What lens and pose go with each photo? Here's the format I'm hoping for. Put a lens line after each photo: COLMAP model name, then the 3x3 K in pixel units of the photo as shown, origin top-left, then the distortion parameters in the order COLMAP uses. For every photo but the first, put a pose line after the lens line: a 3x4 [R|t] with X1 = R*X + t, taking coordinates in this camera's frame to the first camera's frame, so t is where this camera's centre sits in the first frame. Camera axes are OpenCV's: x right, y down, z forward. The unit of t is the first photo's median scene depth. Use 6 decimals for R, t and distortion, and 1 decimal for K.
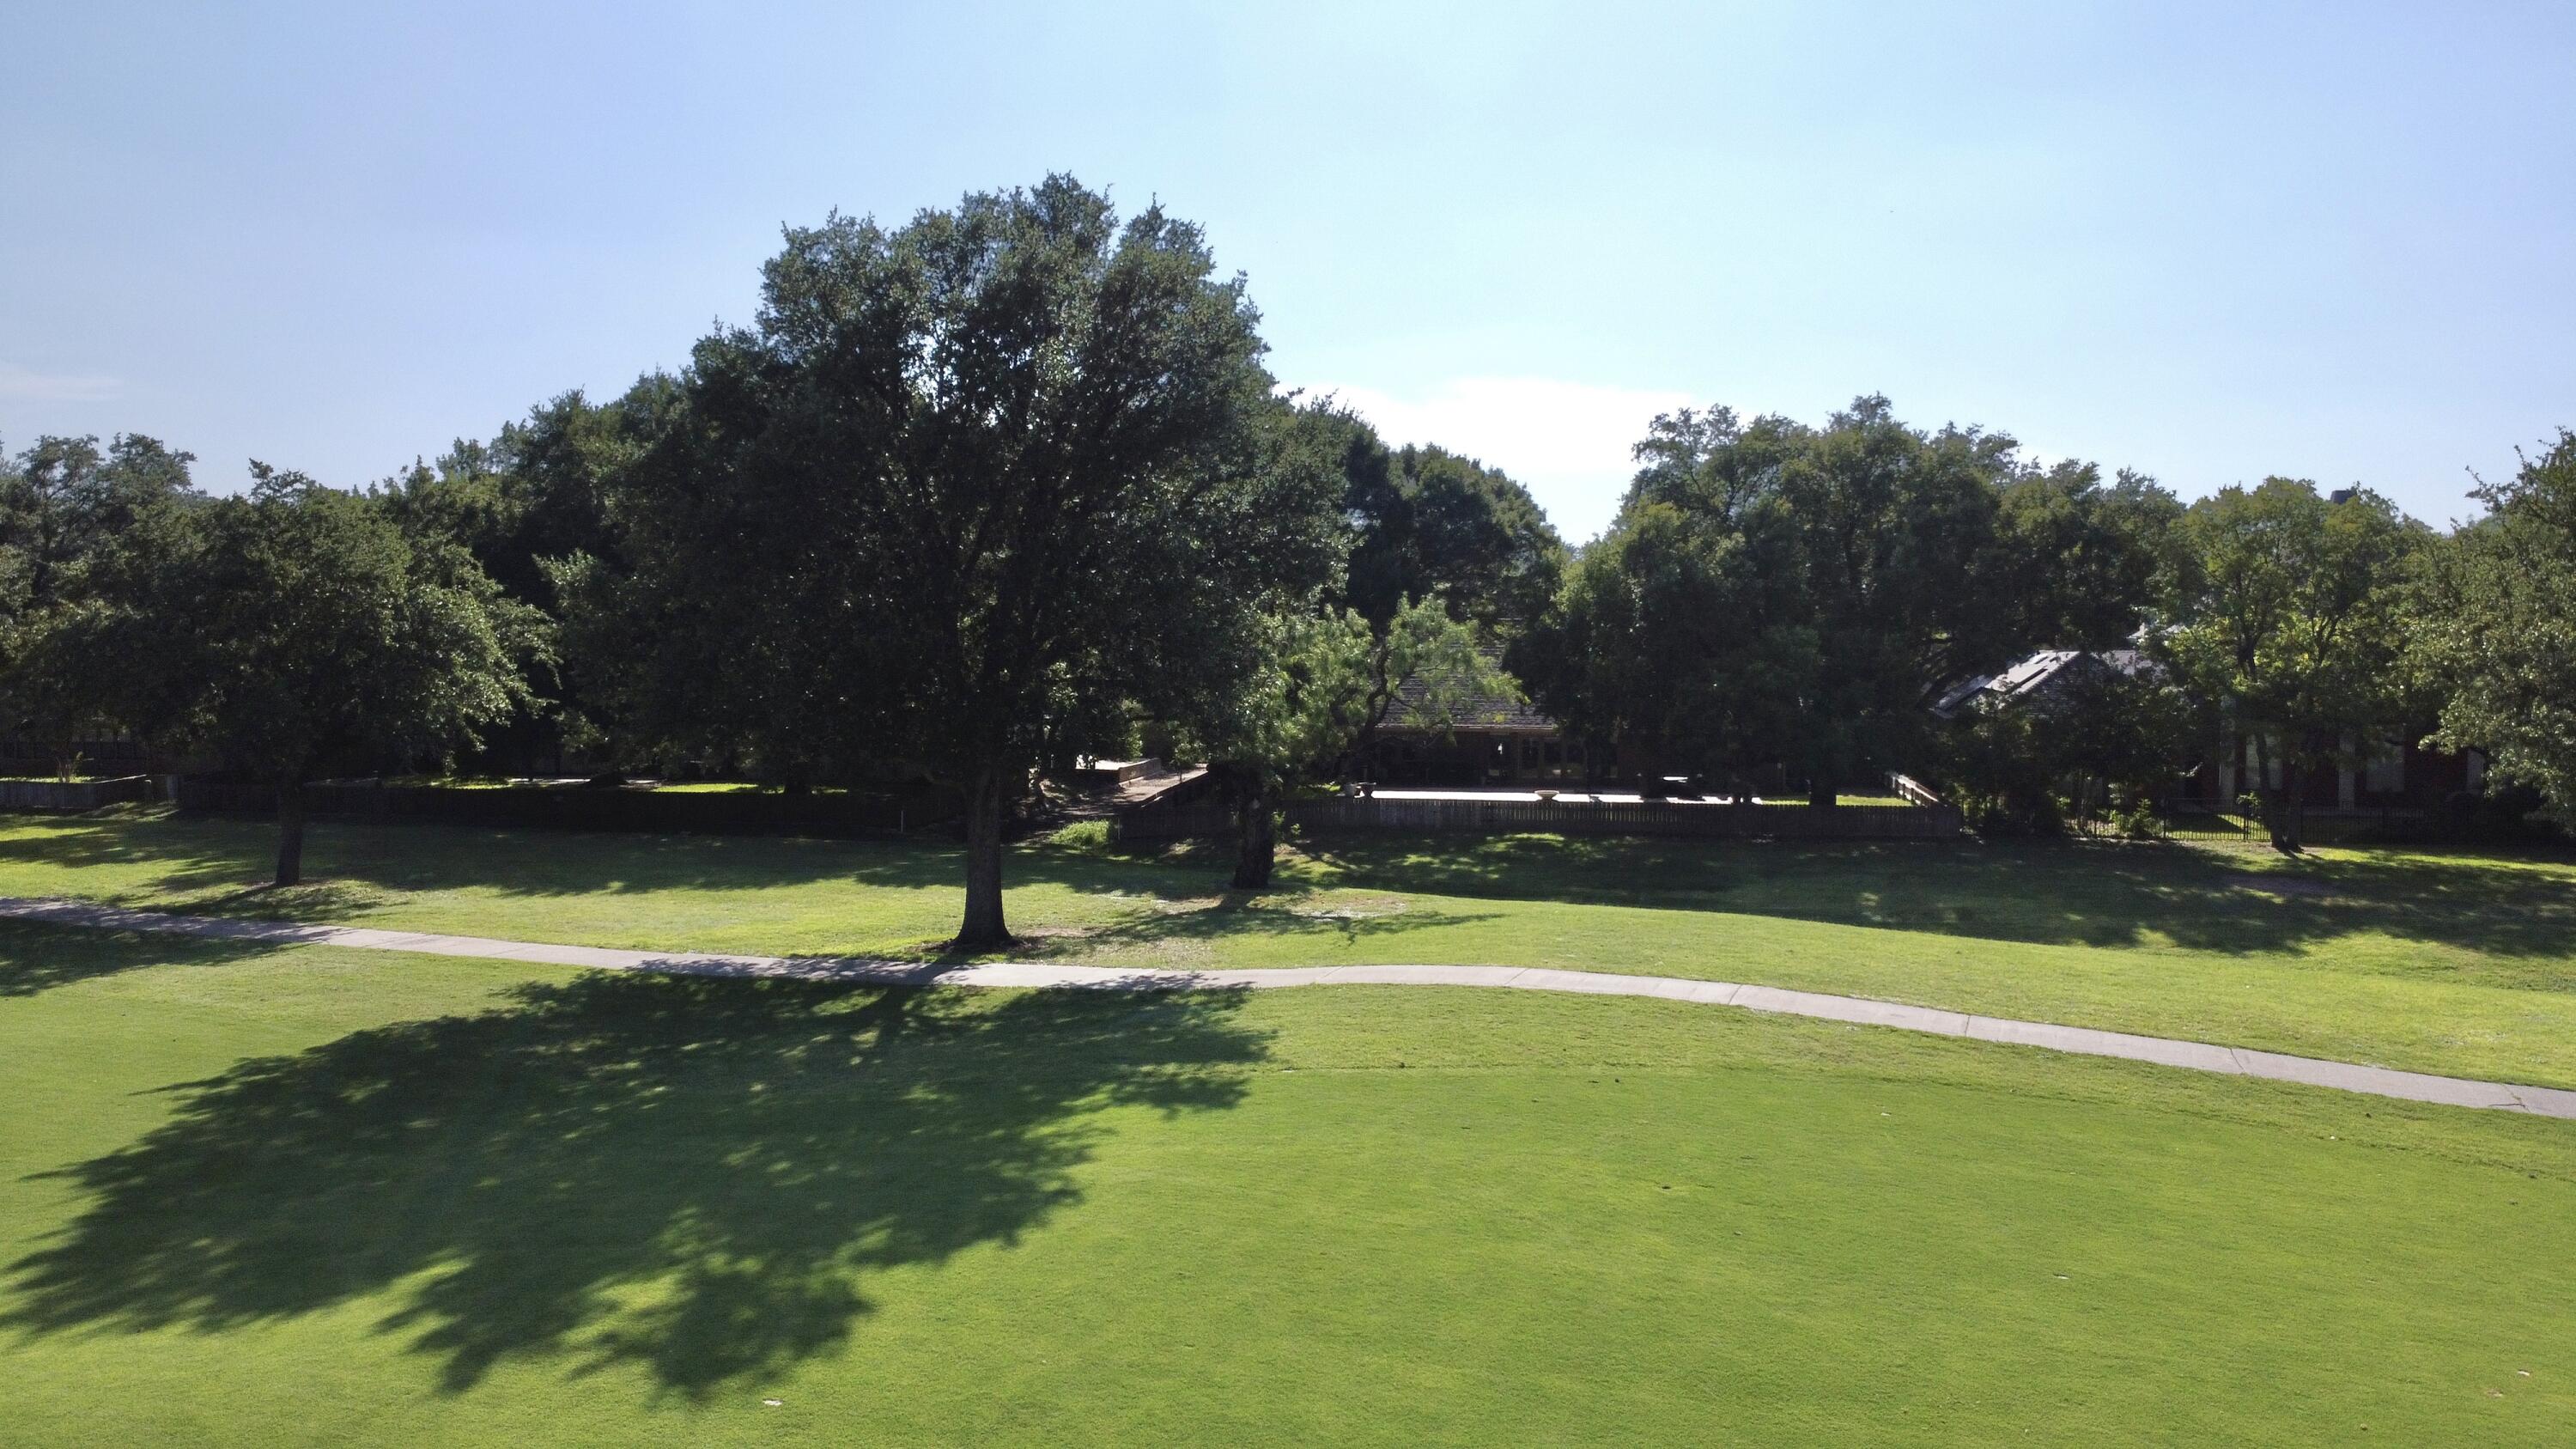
lens RADIAL K [[1890.2, 0, 1288.0], [0, 1890.2, 724.5], [0, 0, 1]] dist [-0.032676, -0.011757]
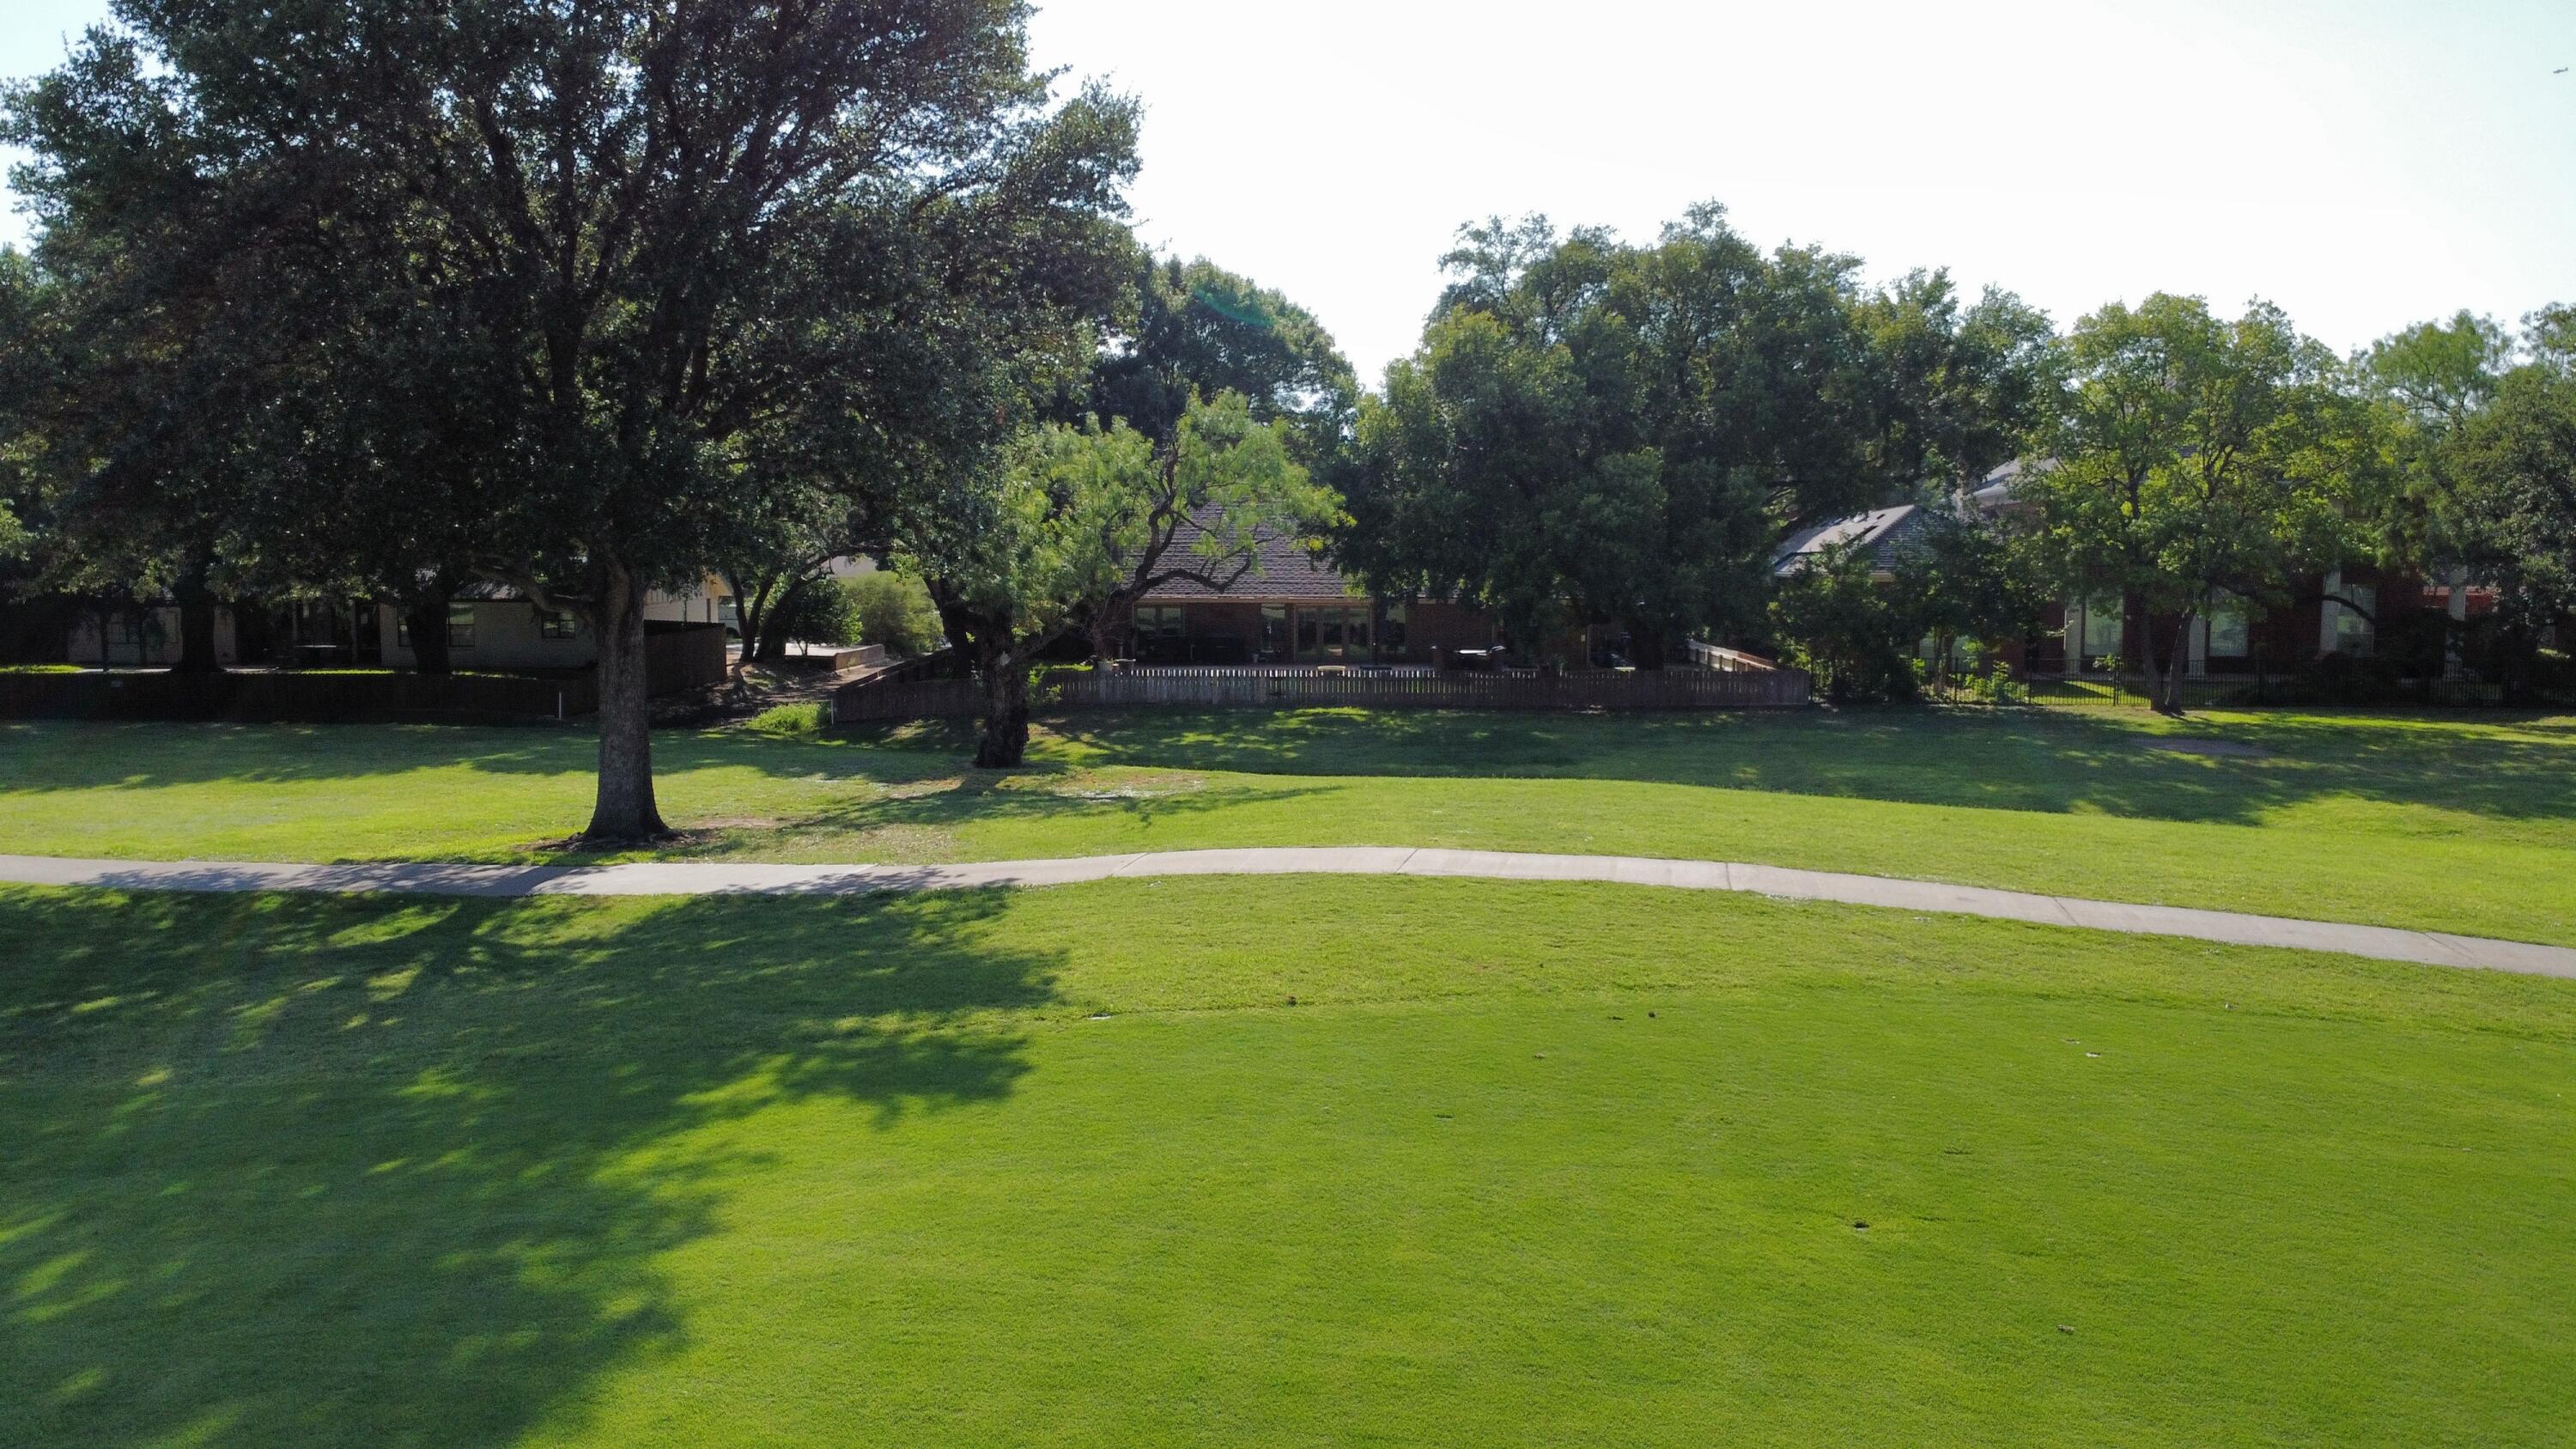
lens RADIAL K [[1883.3, 0, 1284.6], [0, 1883.3, 671.9], [0, 0, 1]] dist [-0.009933, -0.038412]
pose [[0.989870, -0.010796, 0.141568, -0.013684], [0.008357, 0.999806, 0.017814, 0.037741], [-0.141733, -0.016450, 0.989768, 0.236009]]
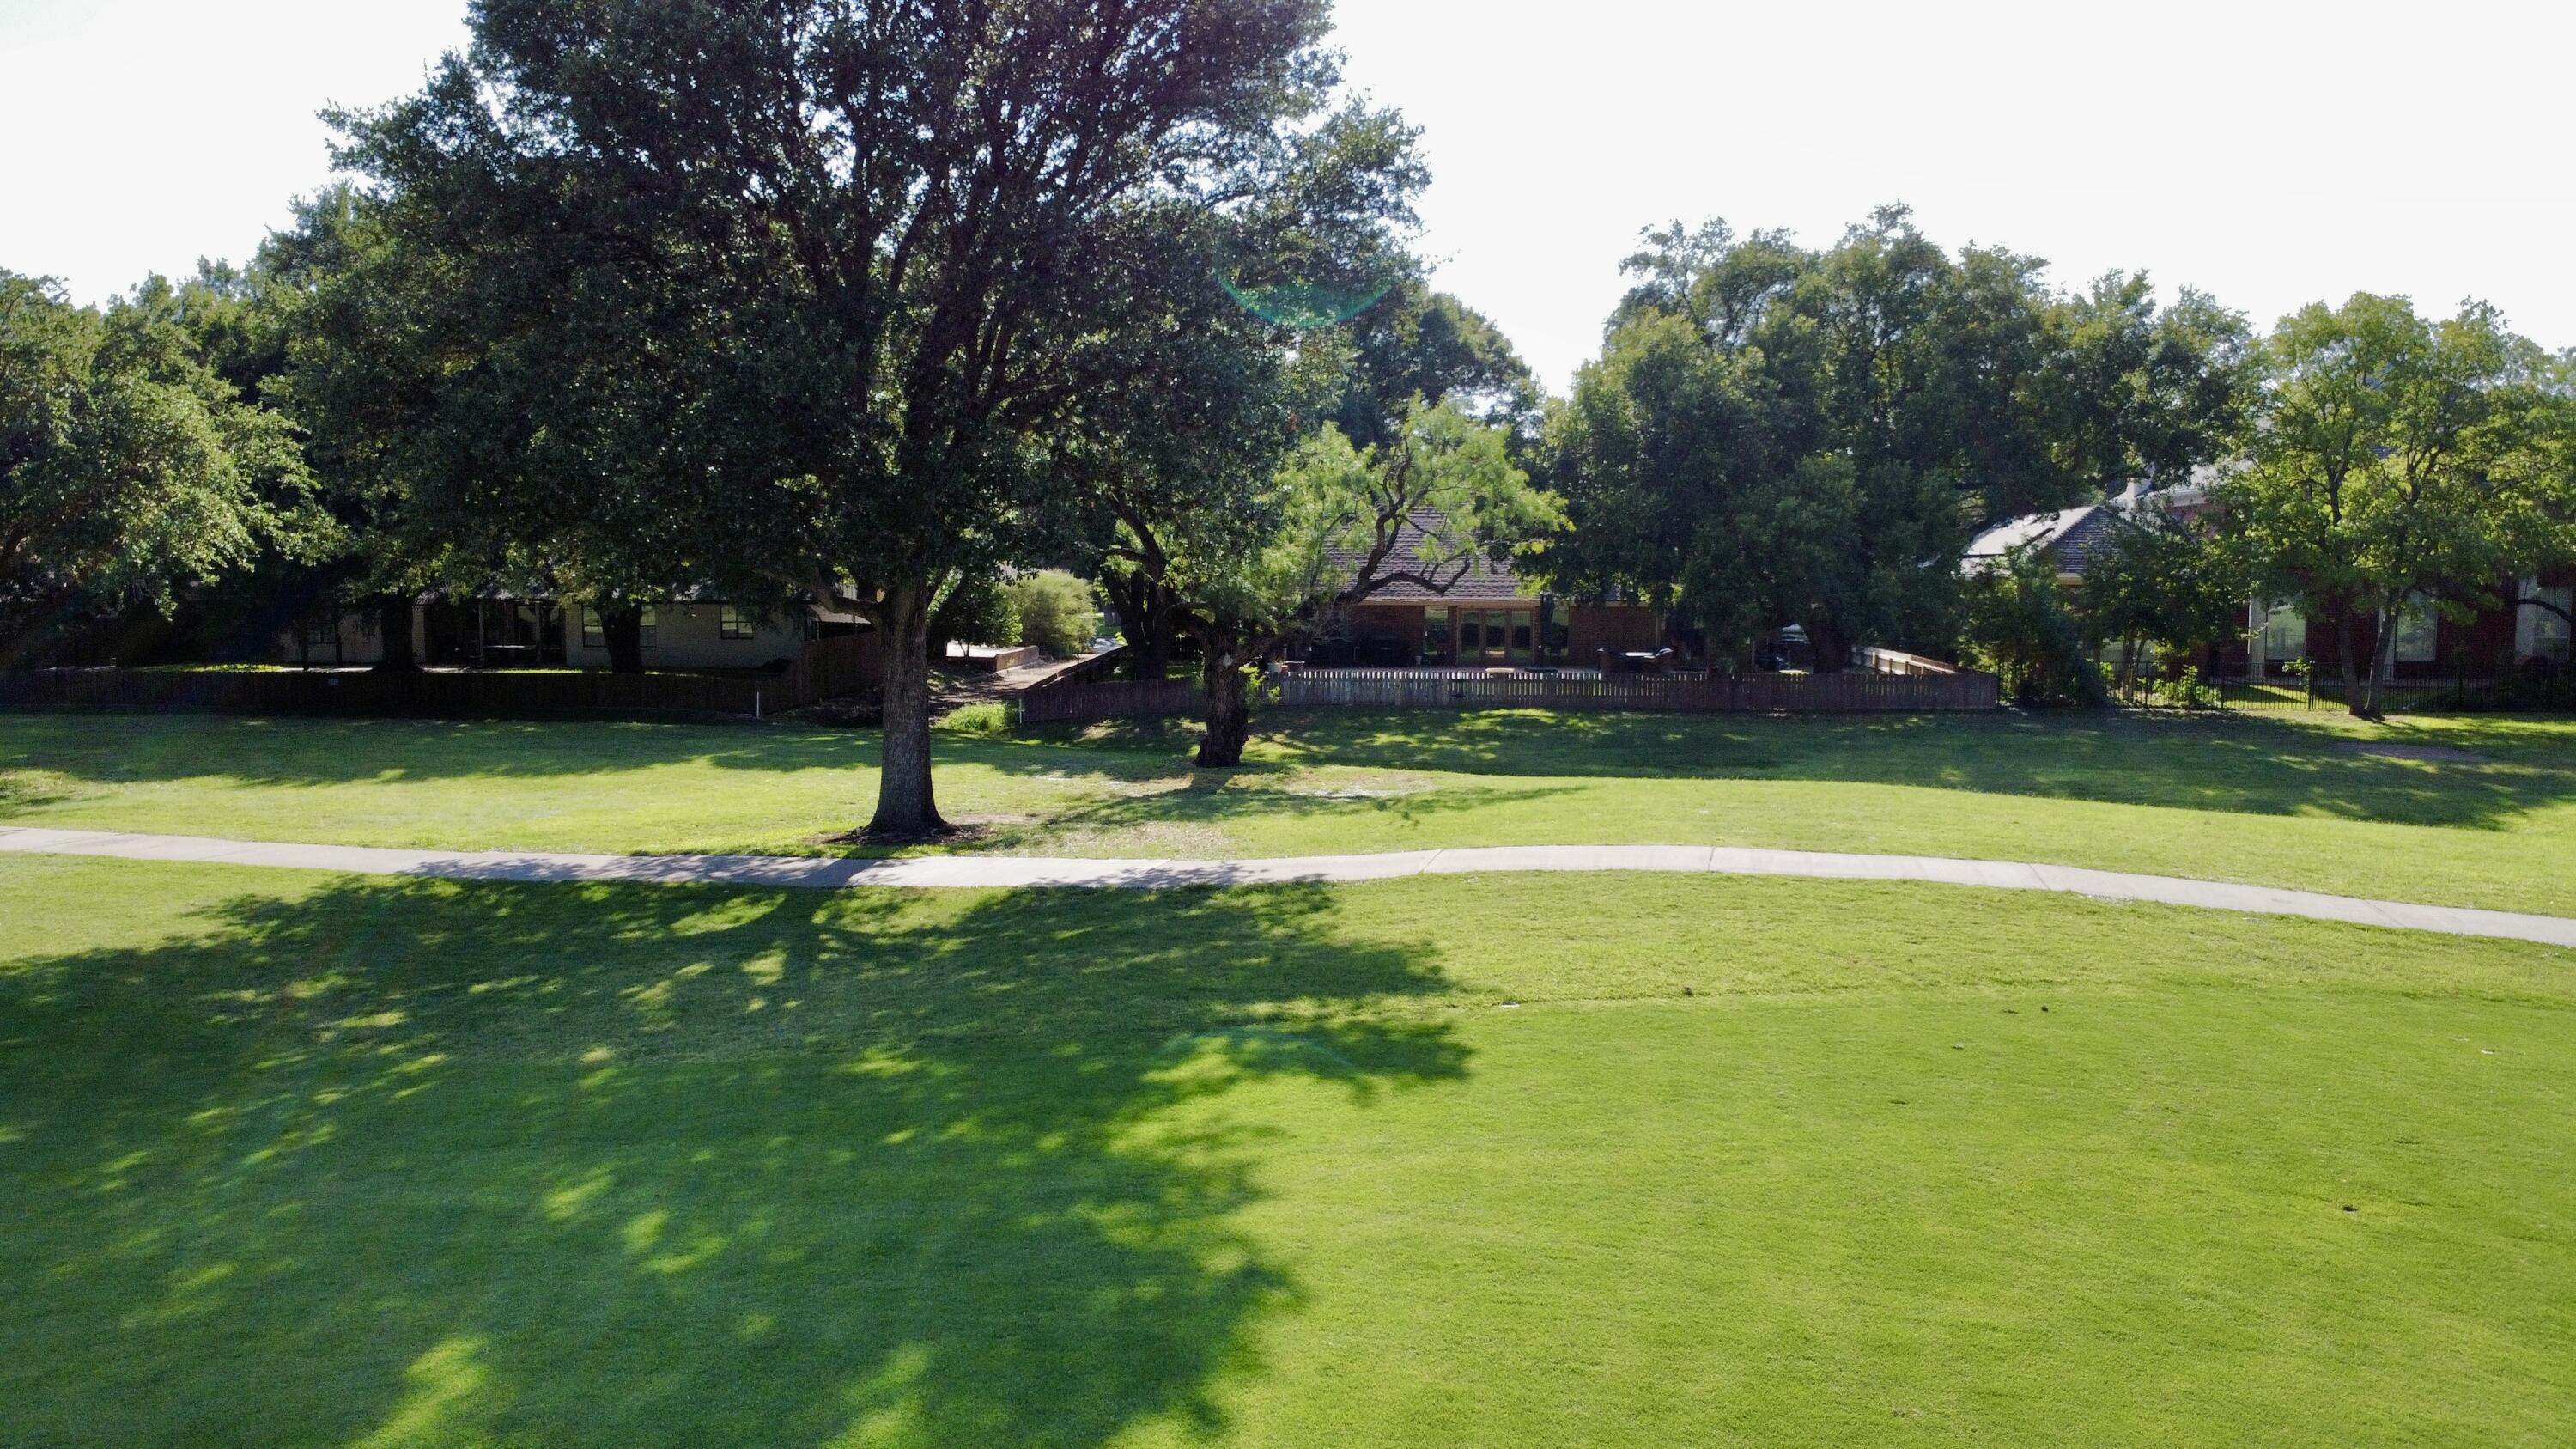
lens RADIAL K [[1883.3, 0, 1284.6], [0, 1883.3, 671.9], [0, 0, 1]] dist [-0.009933, -0.038412]
pose [[0.996119, -0.007938, 0.087661, -0.068497], [0.006540, 0.999847, 0.016226, 0.037478], [-0.087776, -0.015590, 0.996018, 0.230032]]
